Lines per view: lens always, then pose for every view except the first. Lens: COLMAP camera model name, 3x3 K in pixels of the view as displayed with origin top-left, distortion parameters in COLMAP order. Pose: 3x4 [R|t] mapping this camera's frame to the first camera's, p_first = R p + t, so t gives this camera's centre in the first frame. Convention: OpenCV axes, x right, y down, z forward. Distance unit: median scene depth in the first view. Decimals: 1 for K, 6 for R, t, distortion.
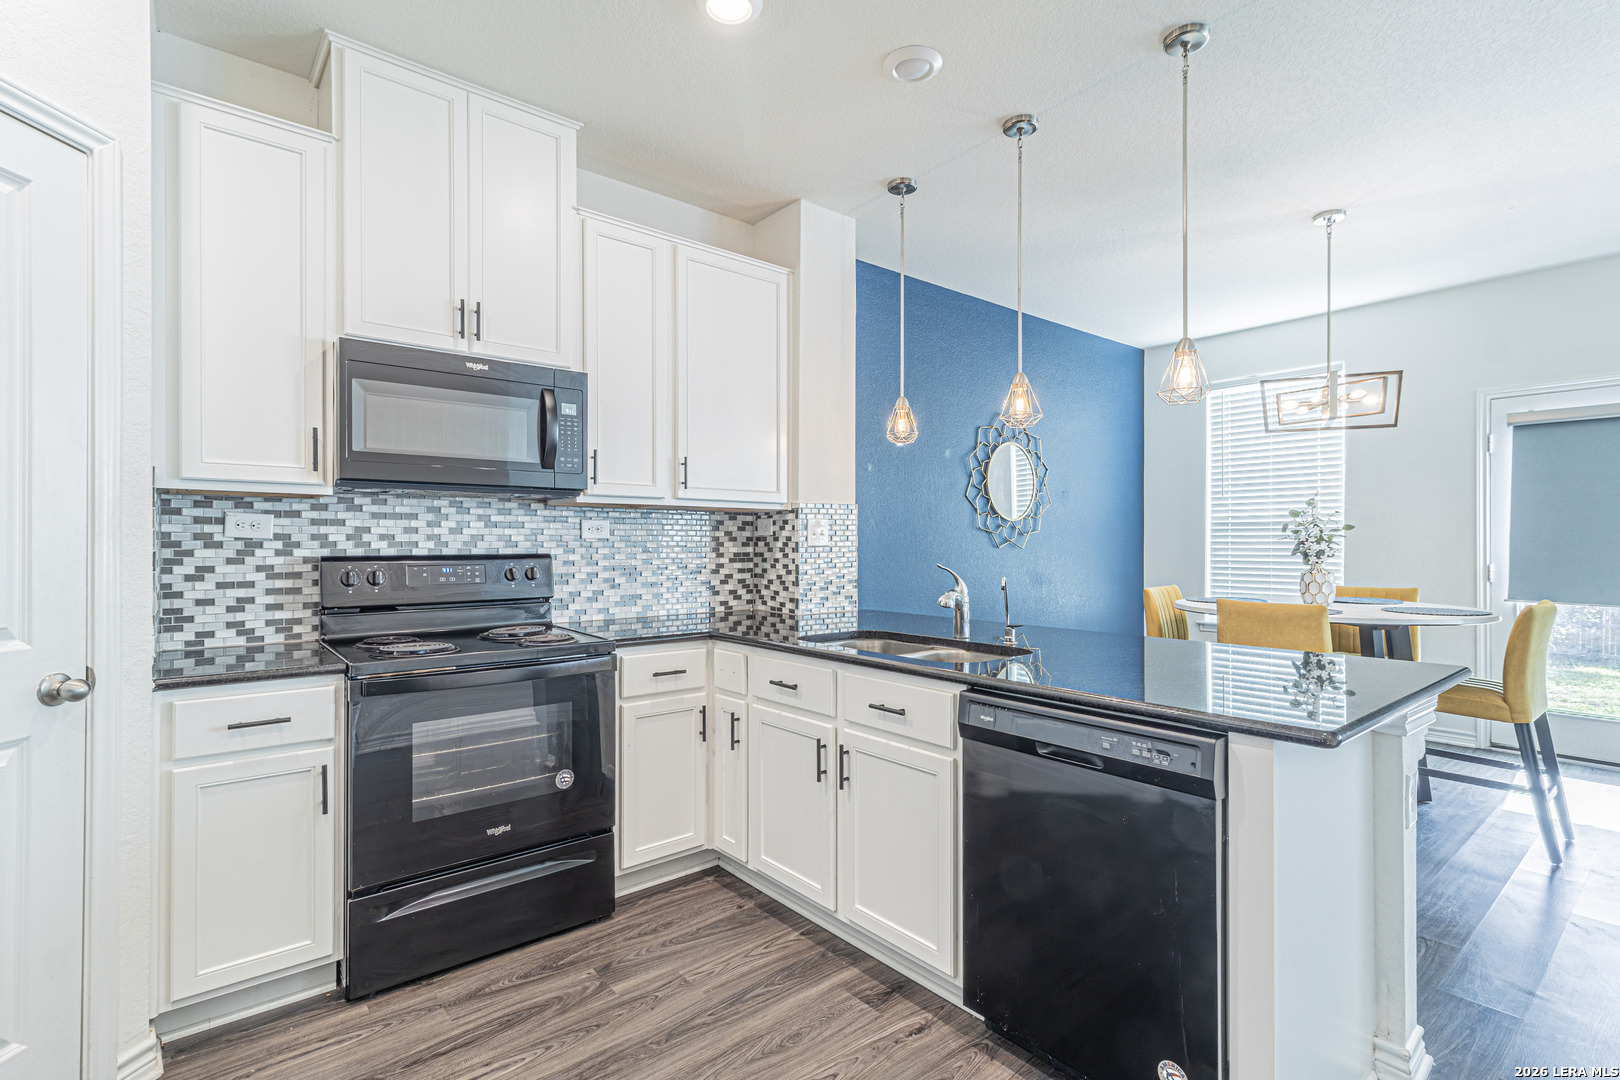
lens RADIAL K [[765.1, 0, 810.0], [0, 765.1, 540.0], [0, 0, 1]] dist [0.001333, 0.000162]
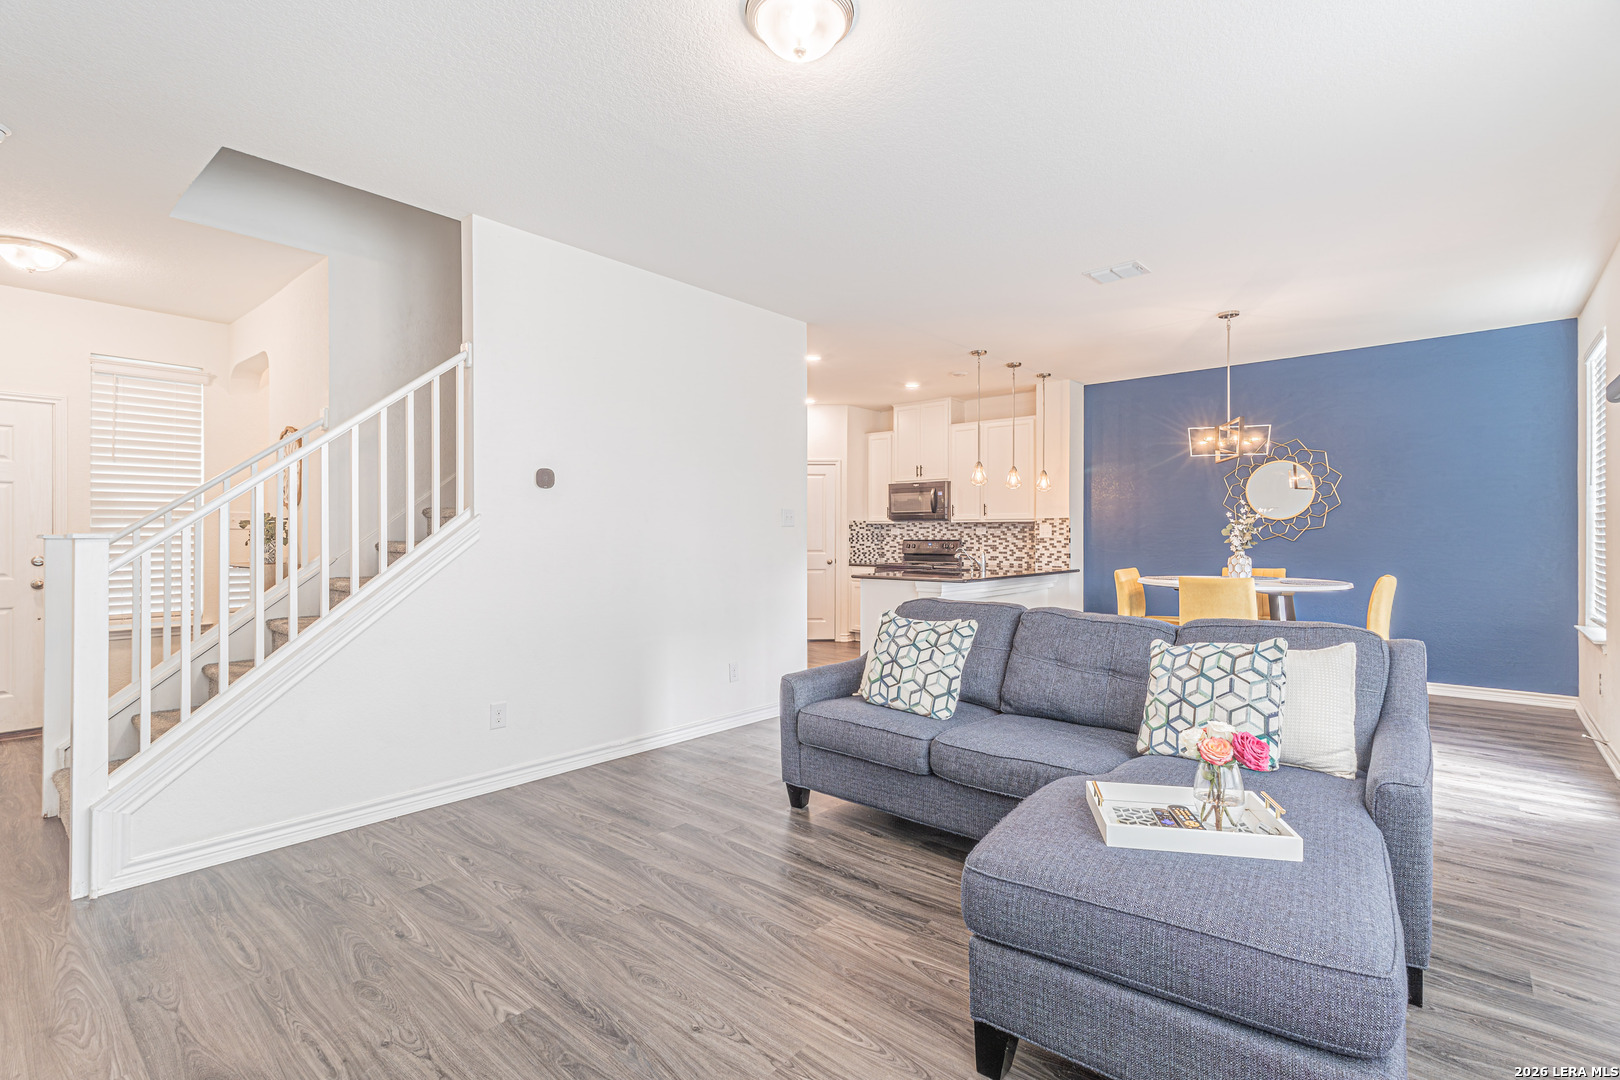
lens RADIAL K [[765.1, 0, 810.0], [0, 765.1, 540.0], [0, 0, 1]] dist [0.001333, 0.000162]
pose [[0.166601, 0.005715, -0.986008, 2.798247], [0.002853, 0.999976, 0.006278, -0.000936], [0.986020, -0.003859, 0.166581, -0.054579]]
